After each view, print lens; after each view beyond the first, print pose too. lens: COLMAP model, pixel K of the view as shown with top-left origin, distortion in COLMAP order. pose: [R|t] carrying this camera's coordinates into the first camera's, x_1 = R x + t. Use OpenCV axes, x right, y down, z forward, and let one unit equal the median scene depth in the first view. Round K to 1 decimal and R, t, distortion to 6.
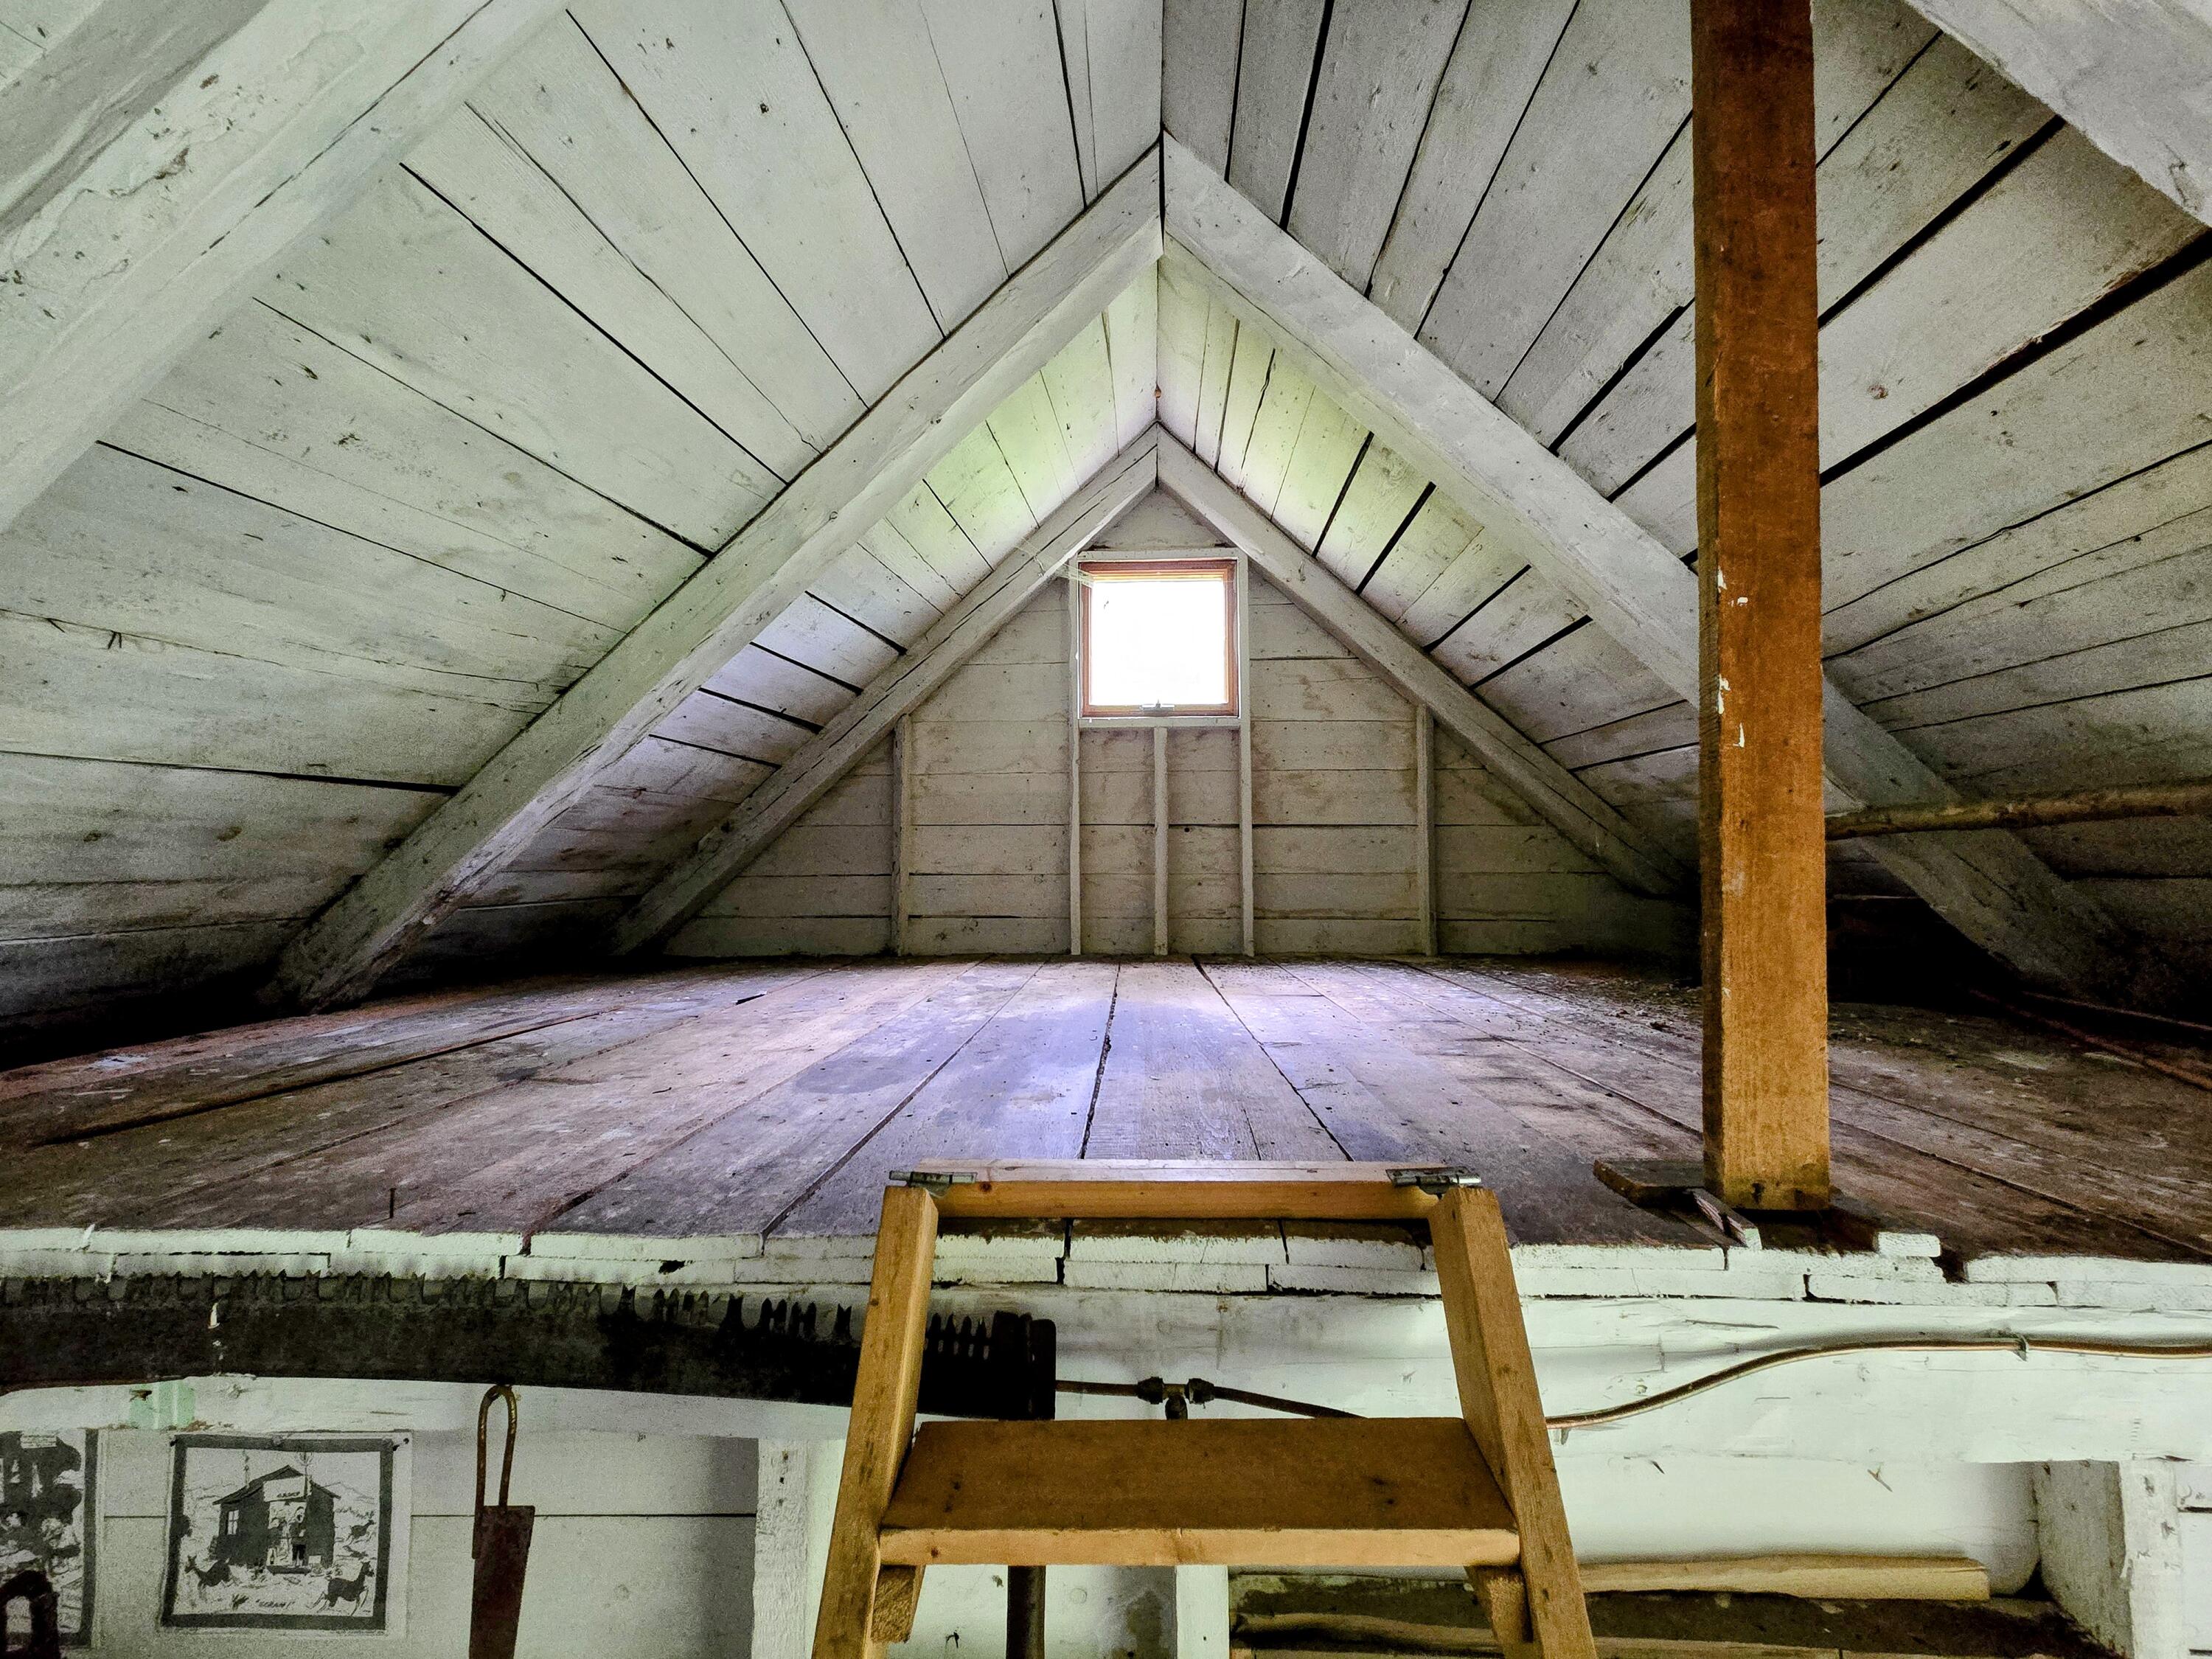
lens RADIAL K [[936.7, 0, 1138.5], [0, 936.7, 823.3], [0, 0, 1]] dist [-0.000368, 0.001325]
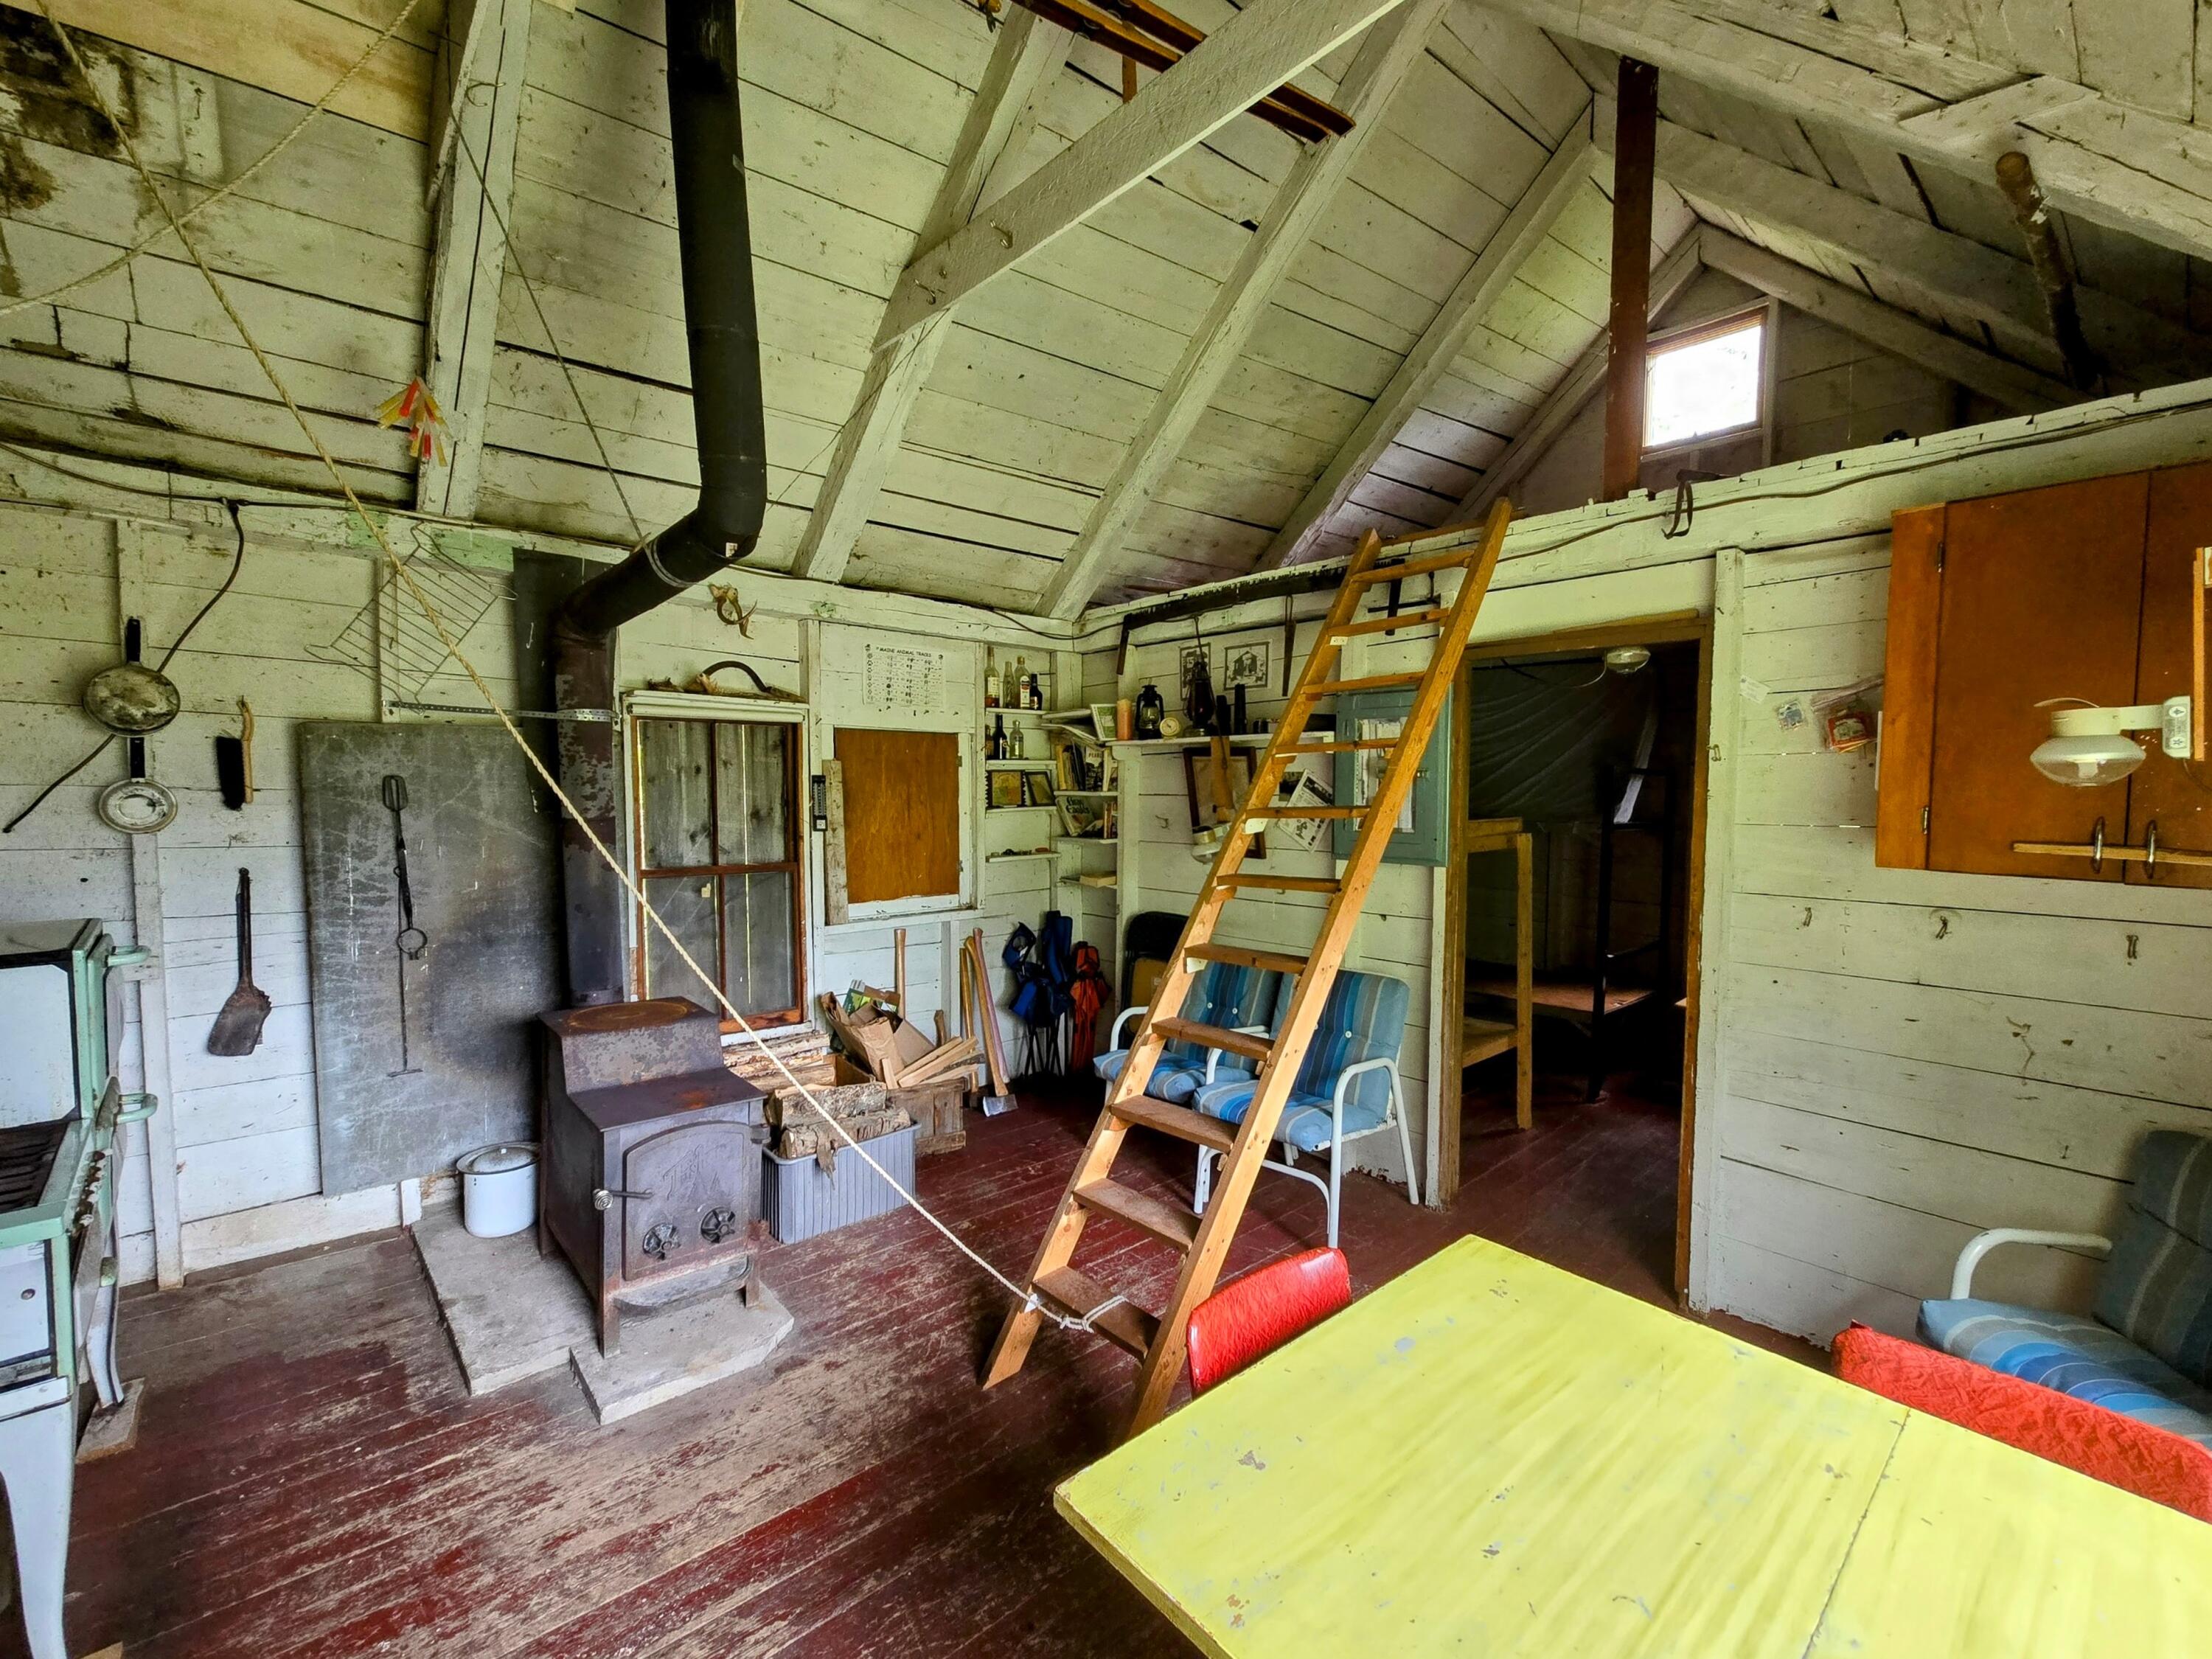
lens RADIAL K [[923.9, 0, 1095.9], [0, 923.9, 829.6], [0, 0, 1]] dist [0.000251, -0.000188]
pose [[0.676637, 0.057989, -0.734030, 0.792429], [0.030111, 0.993881, 0.106274, 0.488940], [0.735701, -0.094011, 0.670750, -1.086999]]
